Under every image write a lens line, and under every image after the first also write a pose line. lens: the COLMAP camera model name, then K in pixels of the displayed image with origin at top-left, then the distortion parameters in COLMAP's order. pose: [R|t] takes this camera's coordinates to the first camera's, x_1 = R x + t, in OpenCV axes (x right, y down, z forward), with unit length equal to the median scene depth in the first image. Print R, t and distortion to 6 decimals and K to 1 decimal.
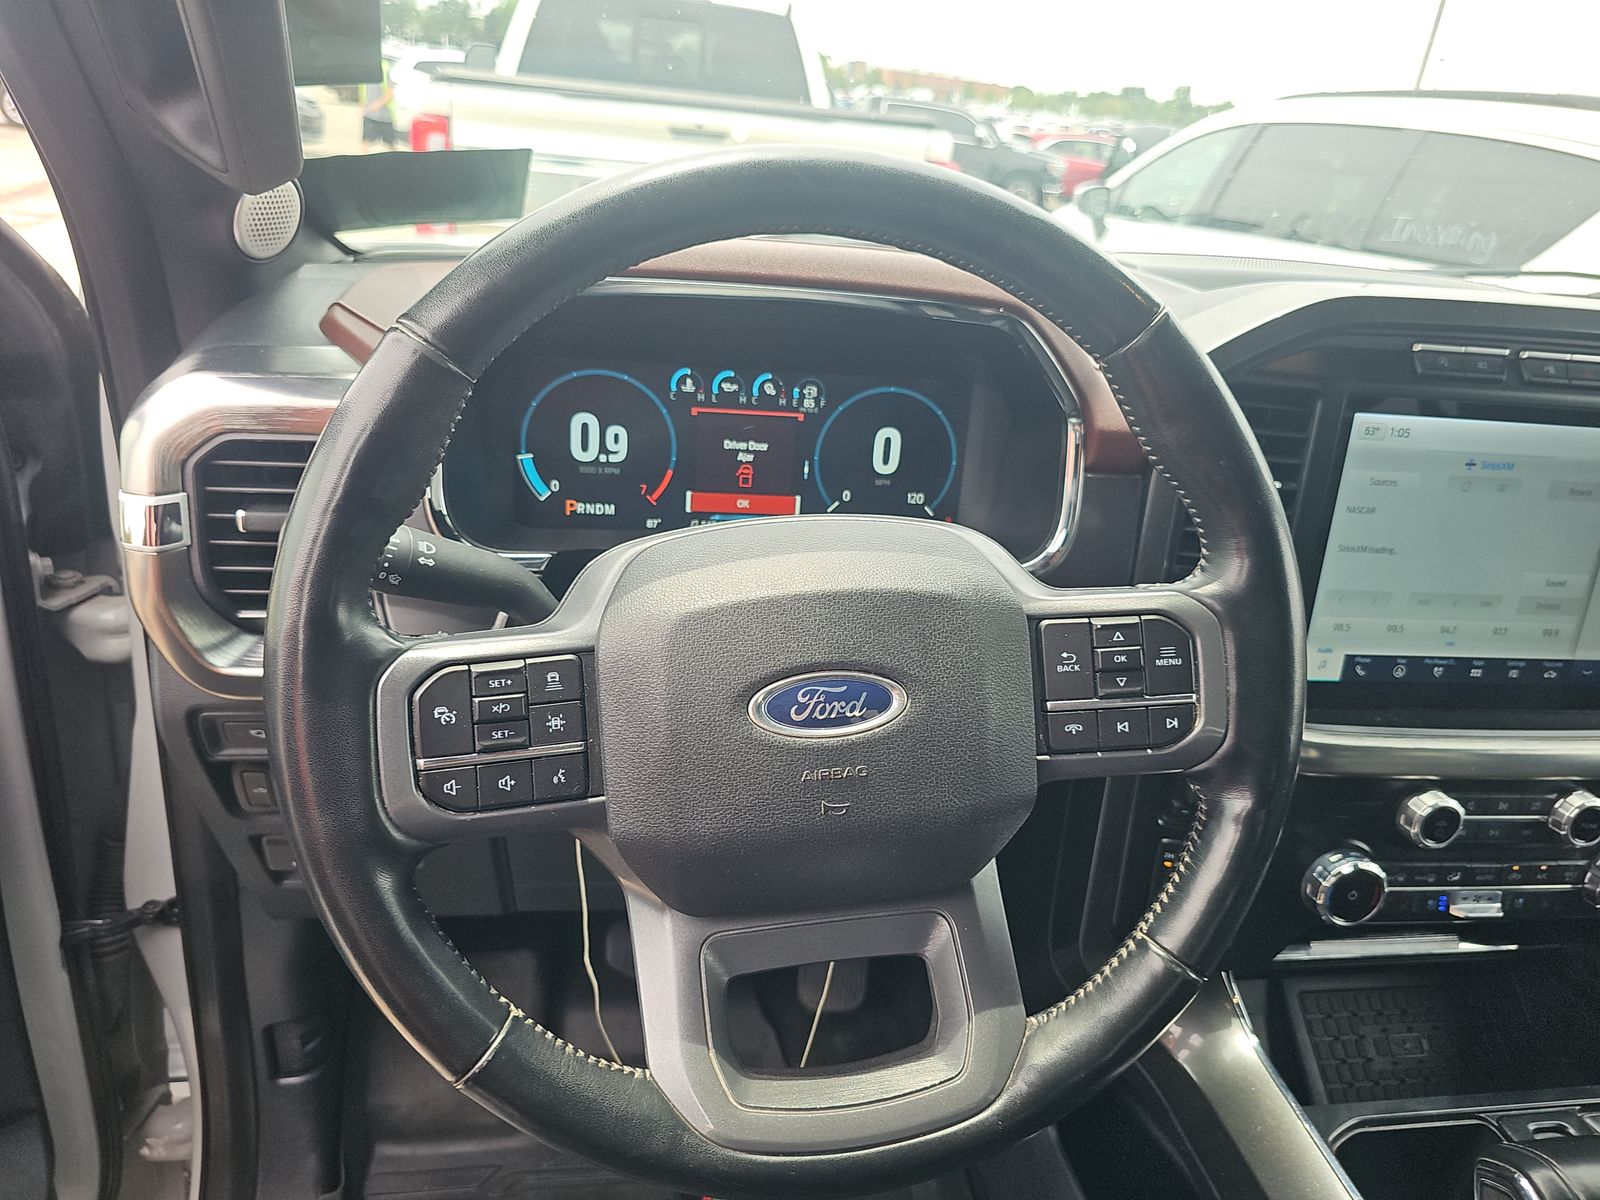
lens RADIAL K [[1048.7, 0, 803.1], [0, 1048.7, 603.9], [0, 0, 1]] dist [0.029444, -0.031119]
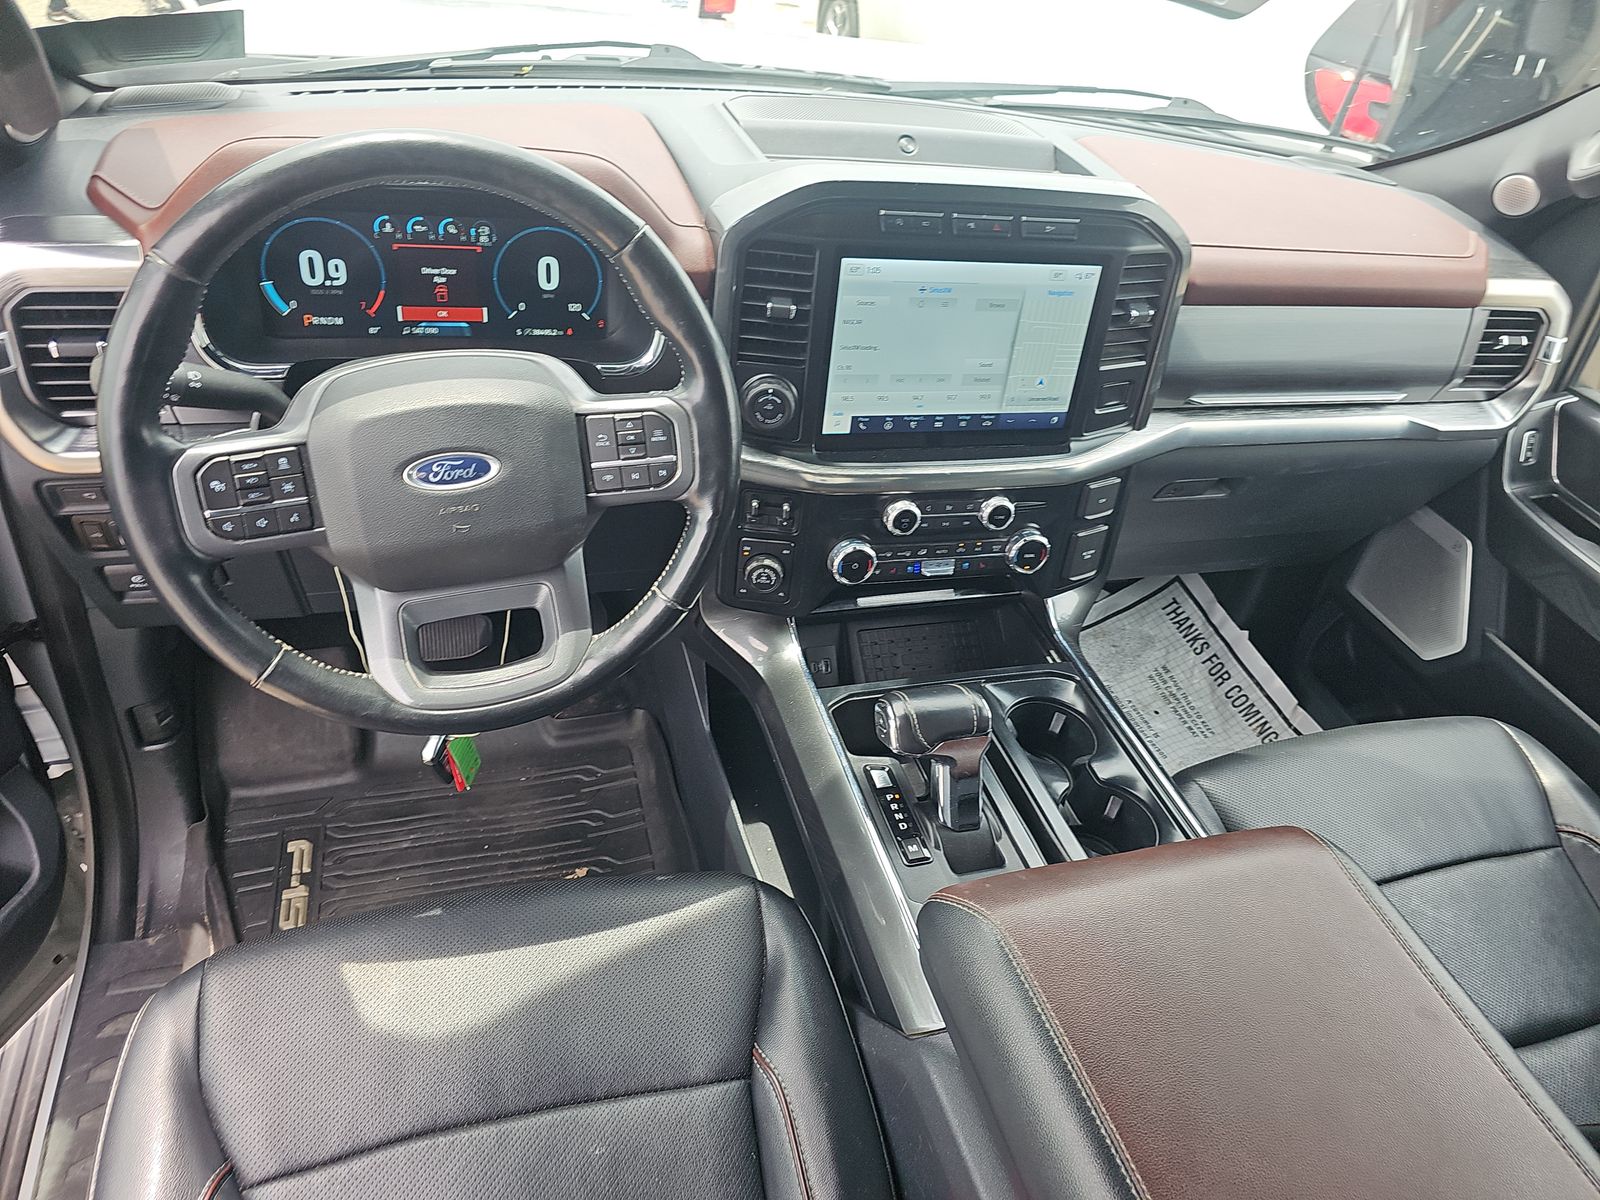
lens RADIAL K [[1048.7, 0, 827.3], [0, 1048.7, 571.9], [0, 0, 1]] dist [0.029444, -0.031119]
pose [[0.986394, -0.053038, 0.155609, 0.224648], [0.015451, 0.972248, 0.233443, -0.088806], [-0.163672, -0.227863, 0.959838, -0.524020]]
